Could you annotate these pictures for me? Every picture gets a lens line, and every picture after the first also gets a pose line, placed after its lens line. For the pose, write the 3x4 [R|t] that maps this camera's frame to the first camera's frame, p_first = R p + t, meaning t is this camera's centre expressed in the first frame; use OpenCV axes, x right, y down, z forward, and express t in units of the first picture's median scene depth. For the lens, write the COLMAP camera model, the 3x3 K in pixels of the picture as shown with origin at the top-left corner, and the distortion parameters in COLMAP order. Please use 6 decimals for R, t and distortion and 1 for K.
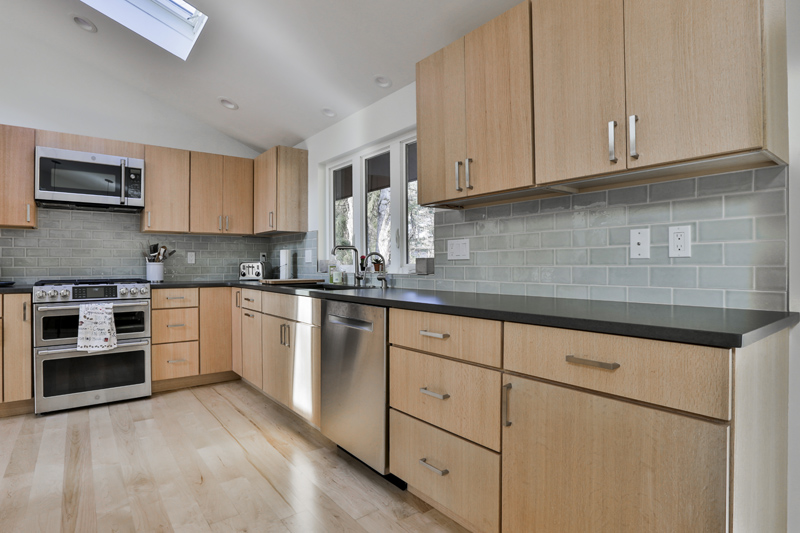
lens RADIAL K [[408.4, 0, 396.2], [0, 408.4, 266.9], [0, 0, 1]] dist [-0.004717, -0.000183]
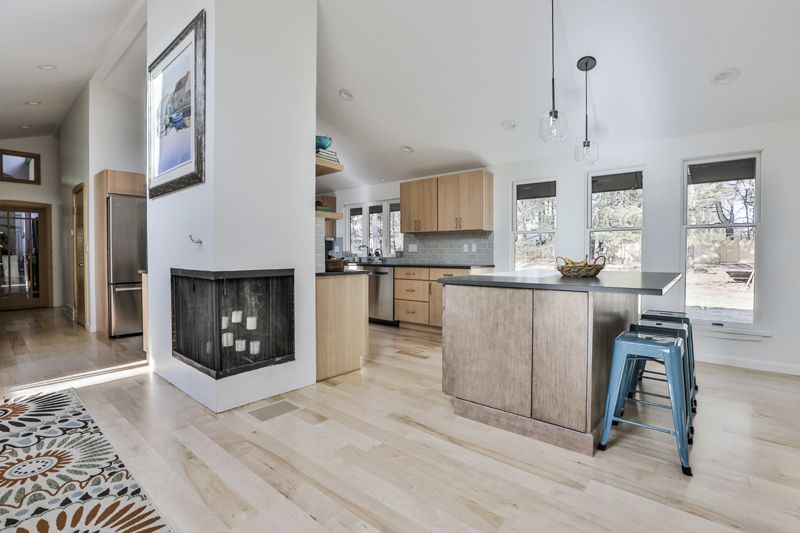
lens RADIAL K [[380.5, 0, 397.6], [0, 380.5, 261.7], [0, 0, 1]] dist [-0.010454, 0.000521]
pose [[0.984577, -0.006613, 0.174827, -0.485759], [0.002745, 0.999746, 0.022359, -0.011321], [-0.174930, -0.021534, 0.984345, -1.822275]]
